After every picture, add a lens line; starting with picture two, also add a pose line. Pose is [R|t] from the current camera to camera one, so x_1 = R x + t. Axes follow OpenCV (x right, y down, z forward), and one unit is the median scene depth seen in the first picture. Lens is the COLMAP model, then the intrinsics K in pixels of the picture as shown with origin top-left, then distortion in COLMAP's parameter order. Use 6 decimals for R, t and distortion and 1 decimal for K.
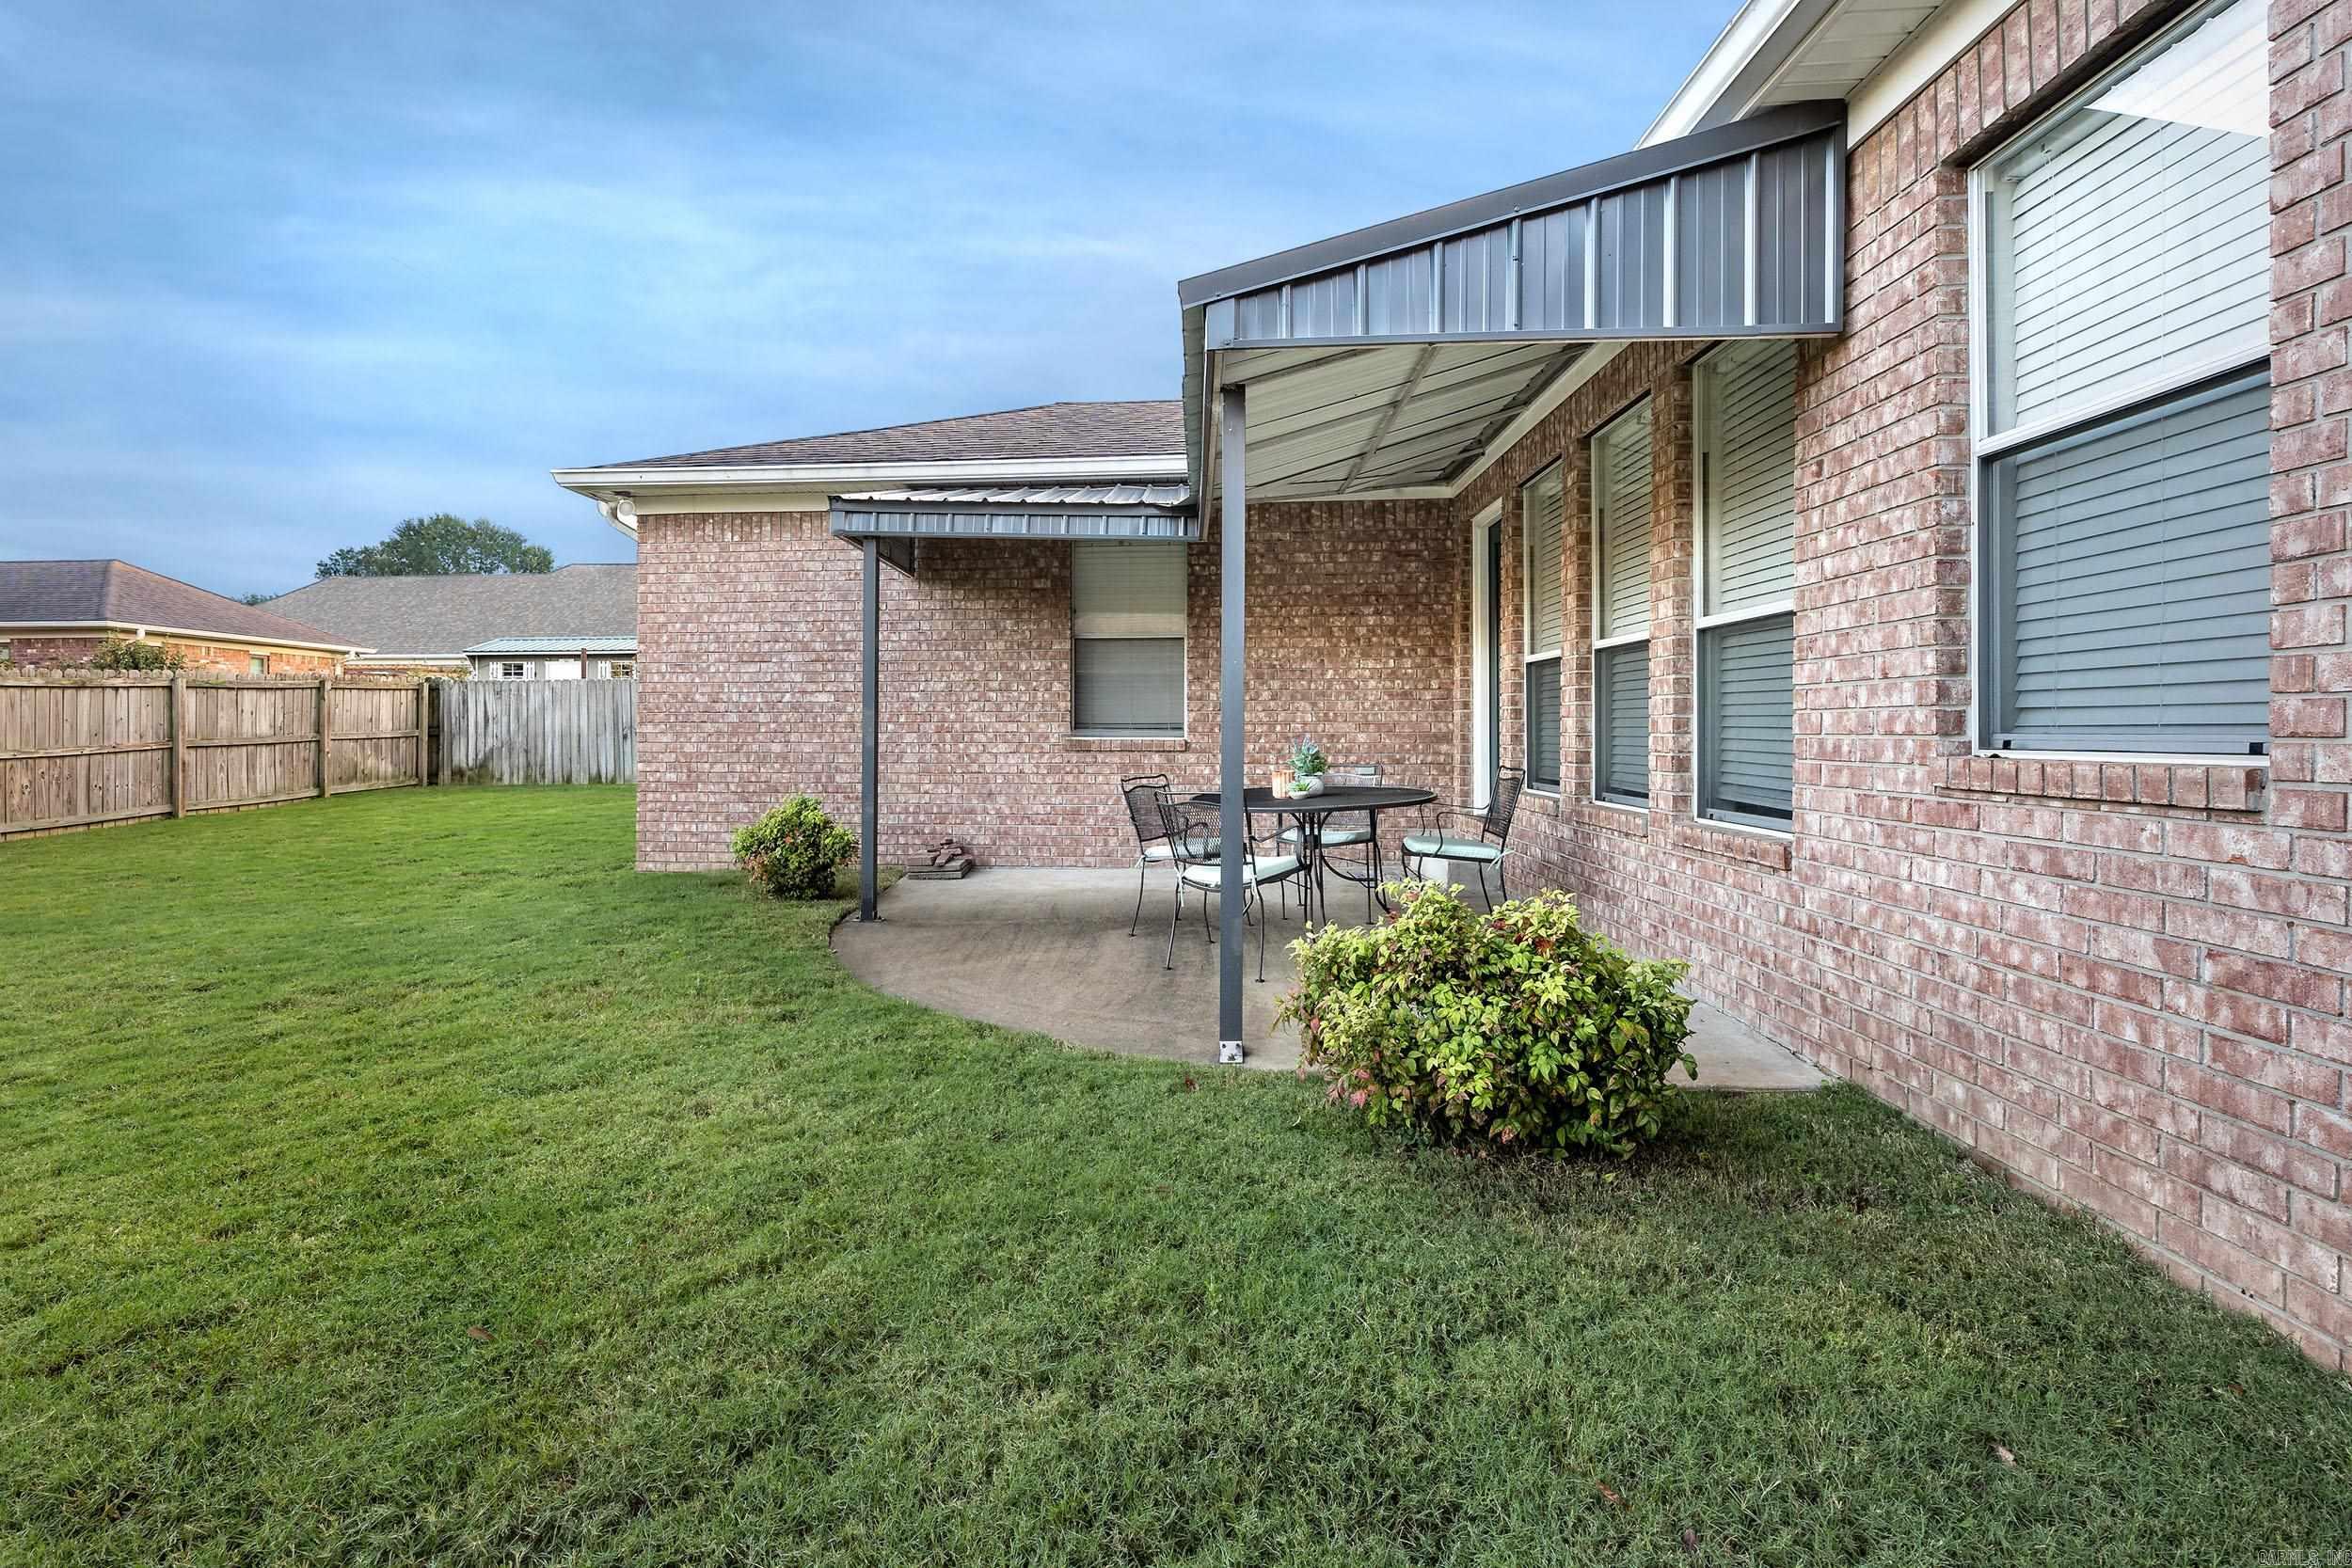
lens RADIAL K [[1134.8, 0, 1087.6], [0, 1134.8, 746.3], [0, 0, 1]] dist [0.000500, 0.000256]
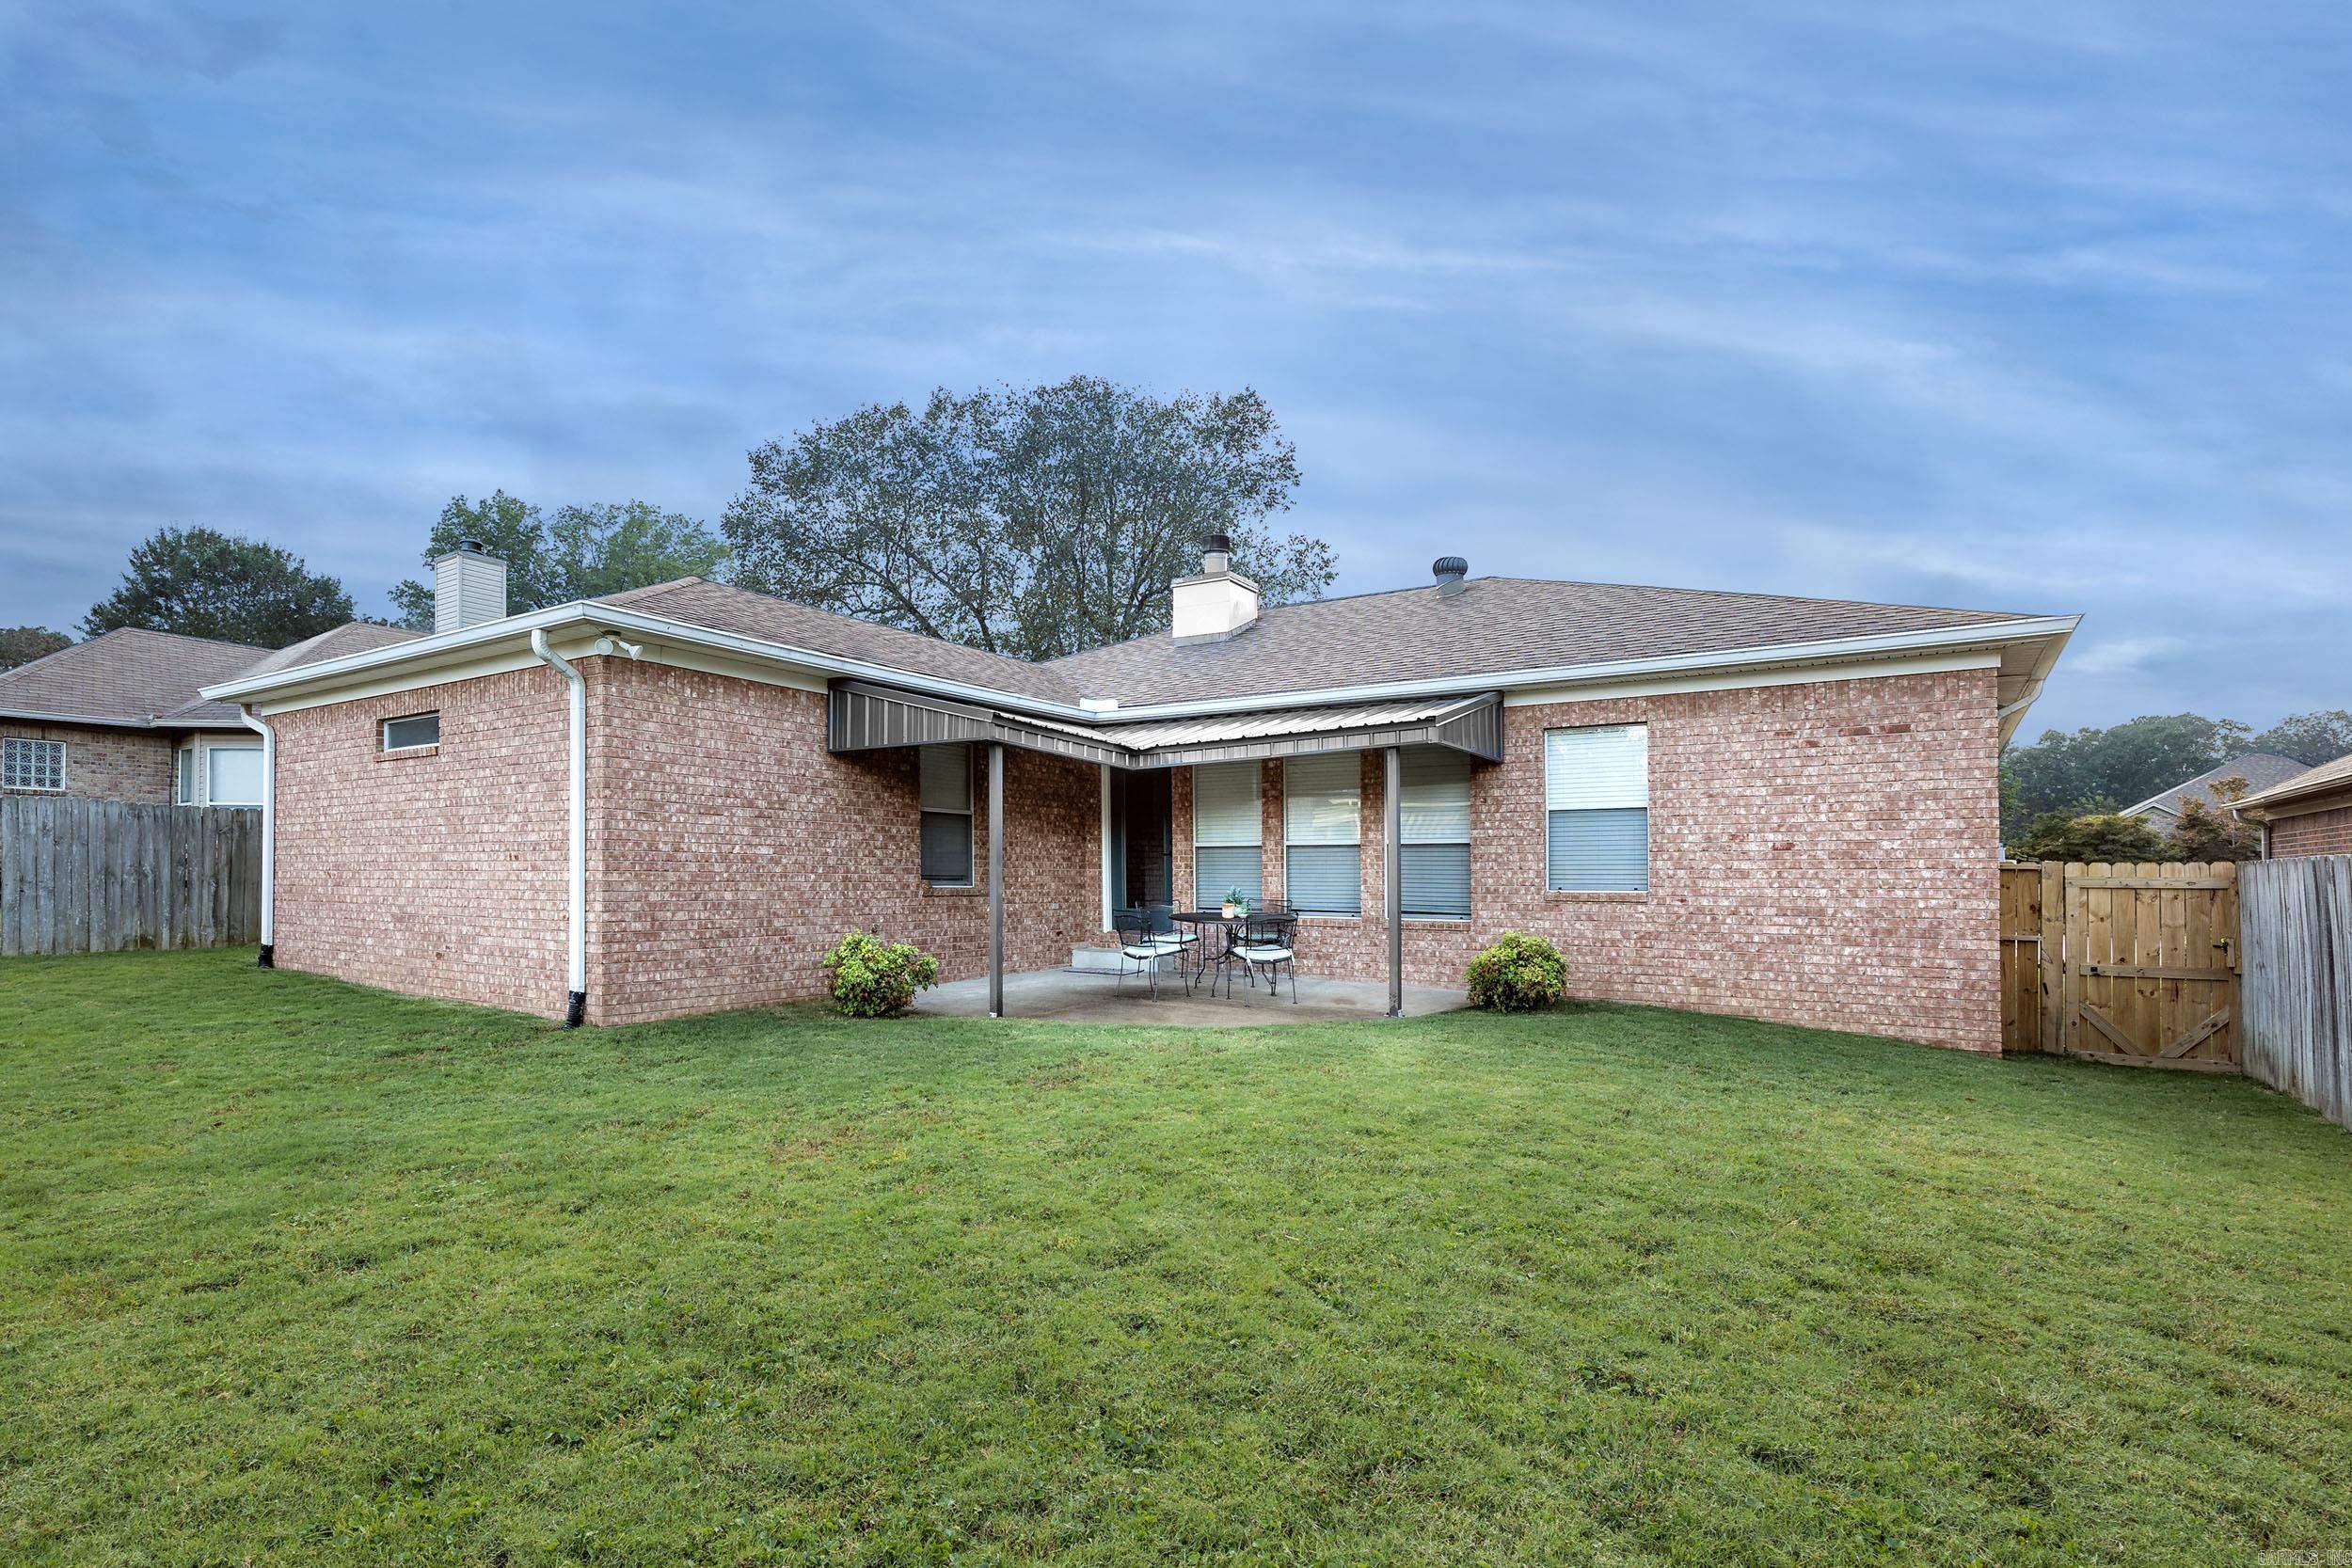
lens RADIAL K [[1134.8, 0, 1159.5], [0, 1134.8, 875.1], [0, 0, 1]] dist [0.000500, 0.000256]
pose [[0.460576, 0.008147, 0.887583, -1.036157], [0.005913, 0.999908, -0.012246, -0.002795], [-0.887600, 0.010889, 0.460486, 0.145151]]
